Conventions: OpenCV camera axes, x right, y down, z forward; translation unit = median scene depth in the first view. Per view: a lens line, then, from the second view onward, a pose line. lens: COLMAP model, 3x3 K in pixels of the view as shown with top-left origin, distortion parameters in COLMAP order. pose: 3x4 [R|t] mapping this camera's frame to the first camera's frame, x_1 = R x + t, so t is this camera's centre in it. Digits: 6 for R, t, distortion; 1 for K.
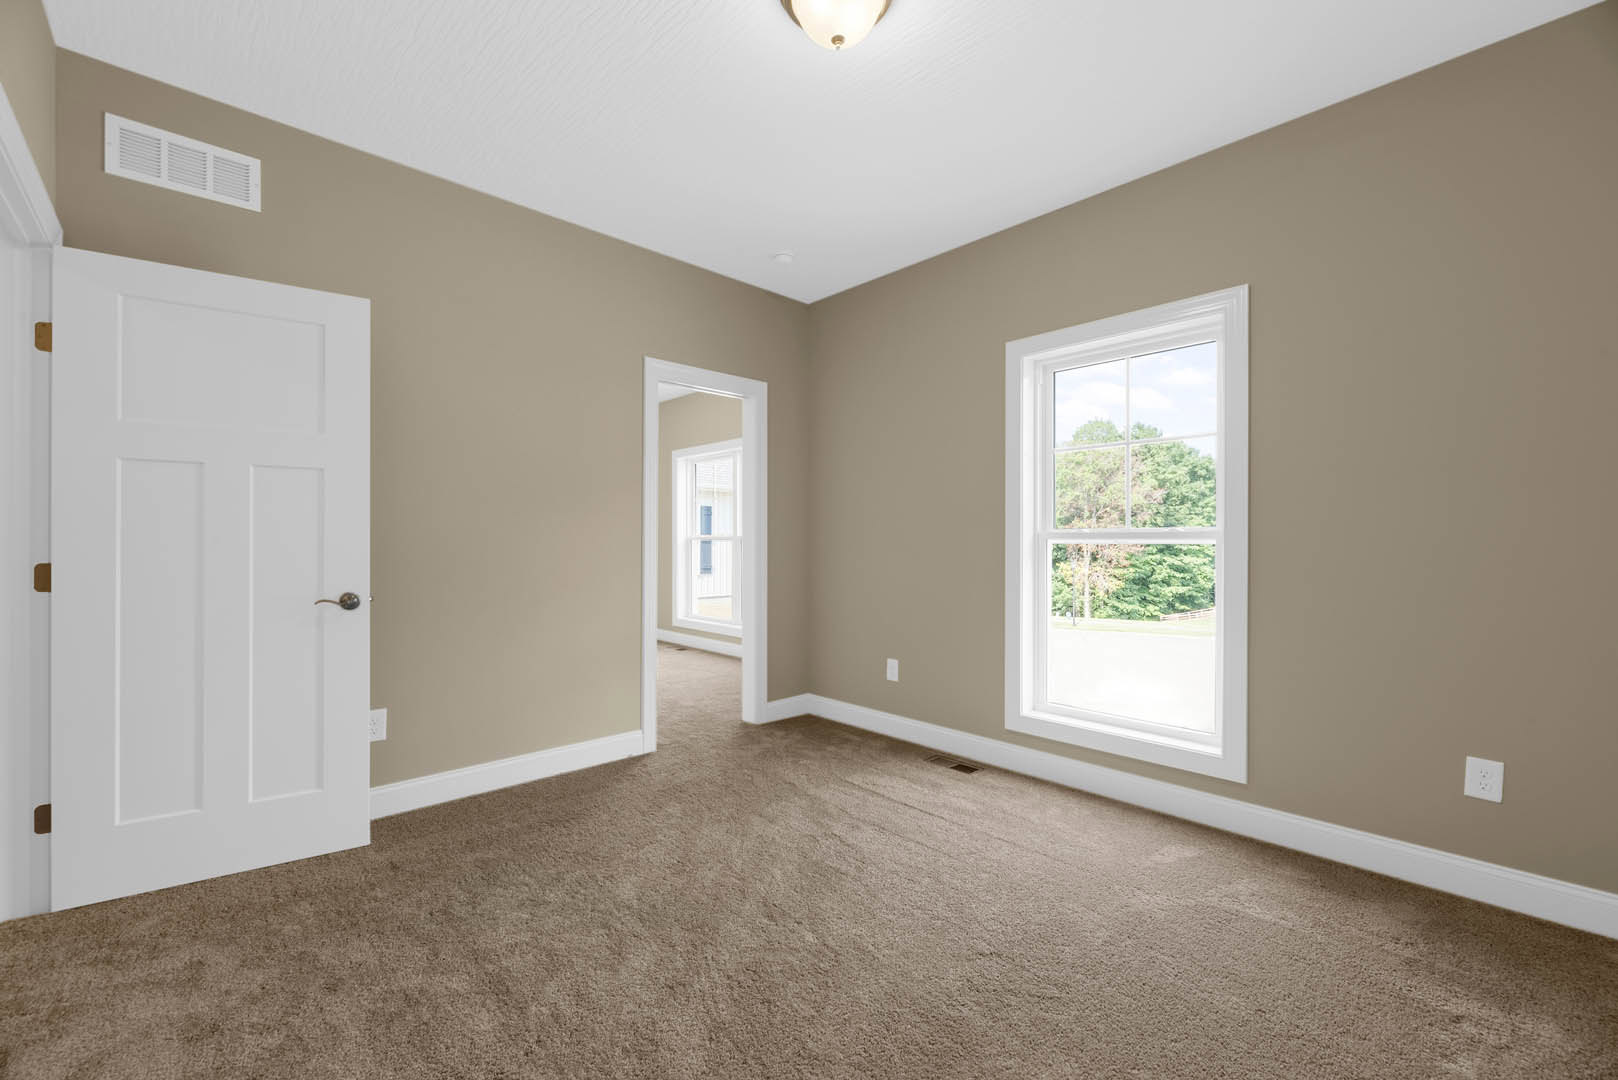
lens RADIAL K [[656.4, 0, 804.4], [0, 656.4, 539.5], [0, 0, 1]] dist [-0.001575, -0.000454]
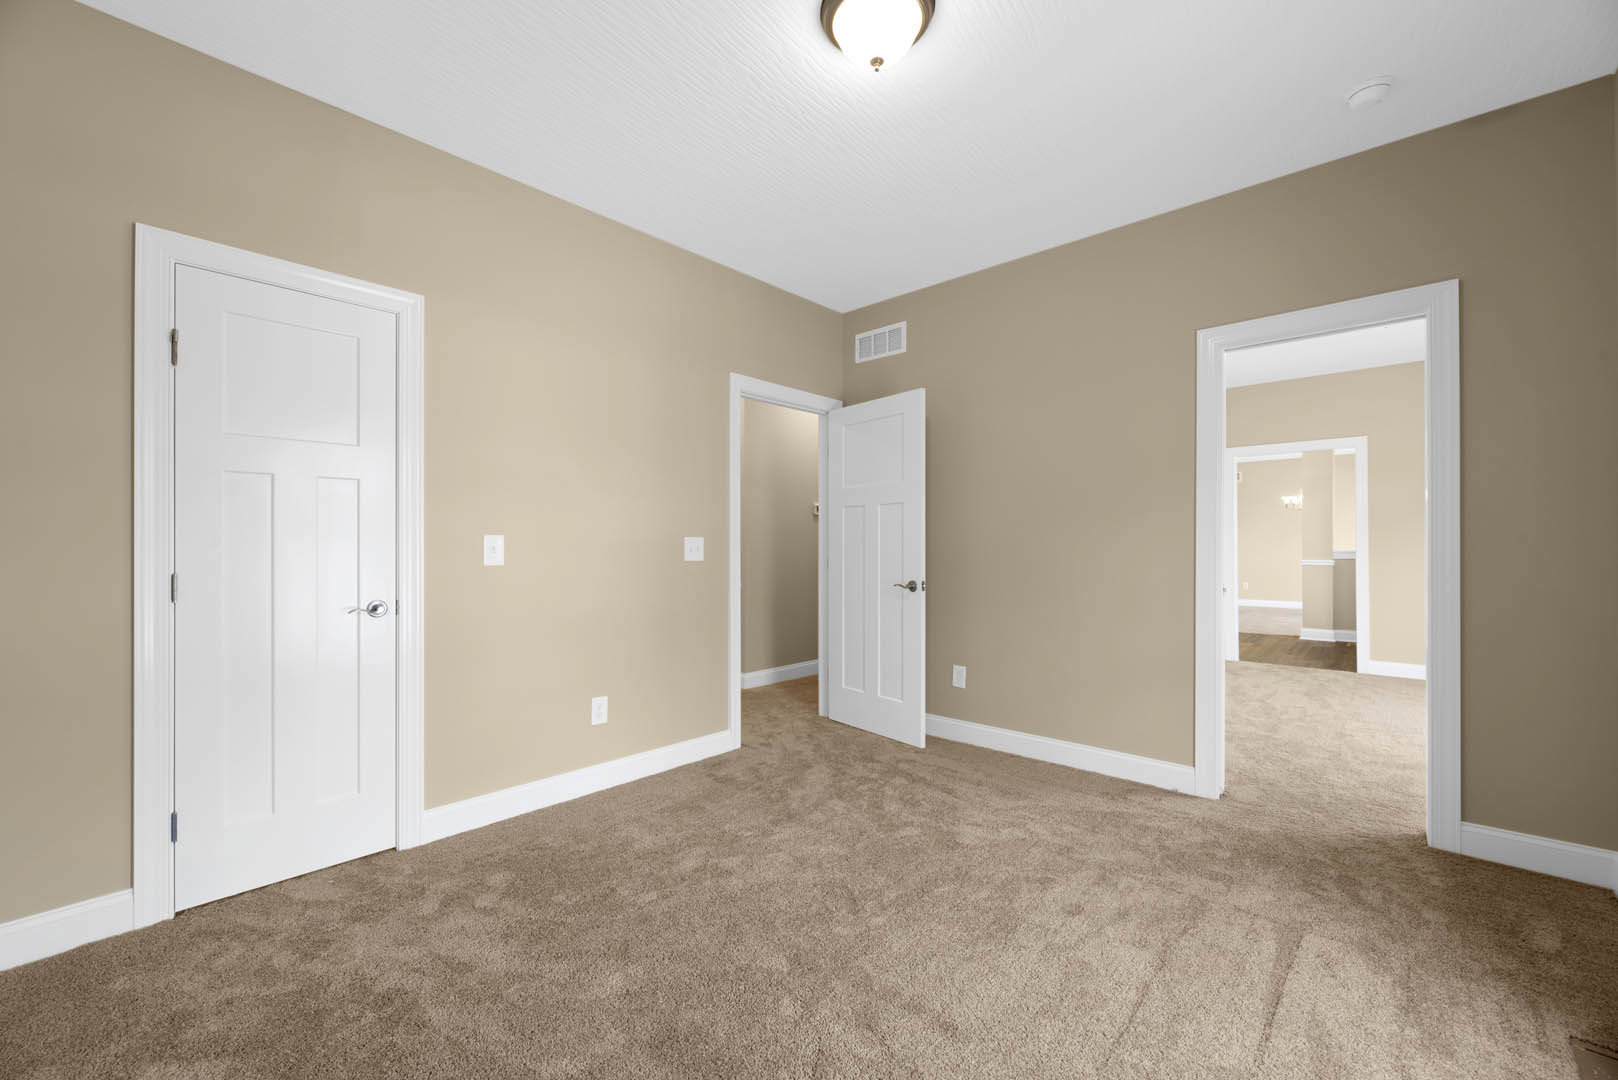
lens RADIAL K [[656.4, 0, 822.6], [0, 656.4, 543.9], [0, 0, 1]] dist [-0.001575, -0.000454]
pose [[0.081602, -0.010420, -0.996610, 0.772821], [0.001805, 0.999945, -0.010307, 0.008920], [0.996663, -0.000957, 0.081617, 0.604435]]
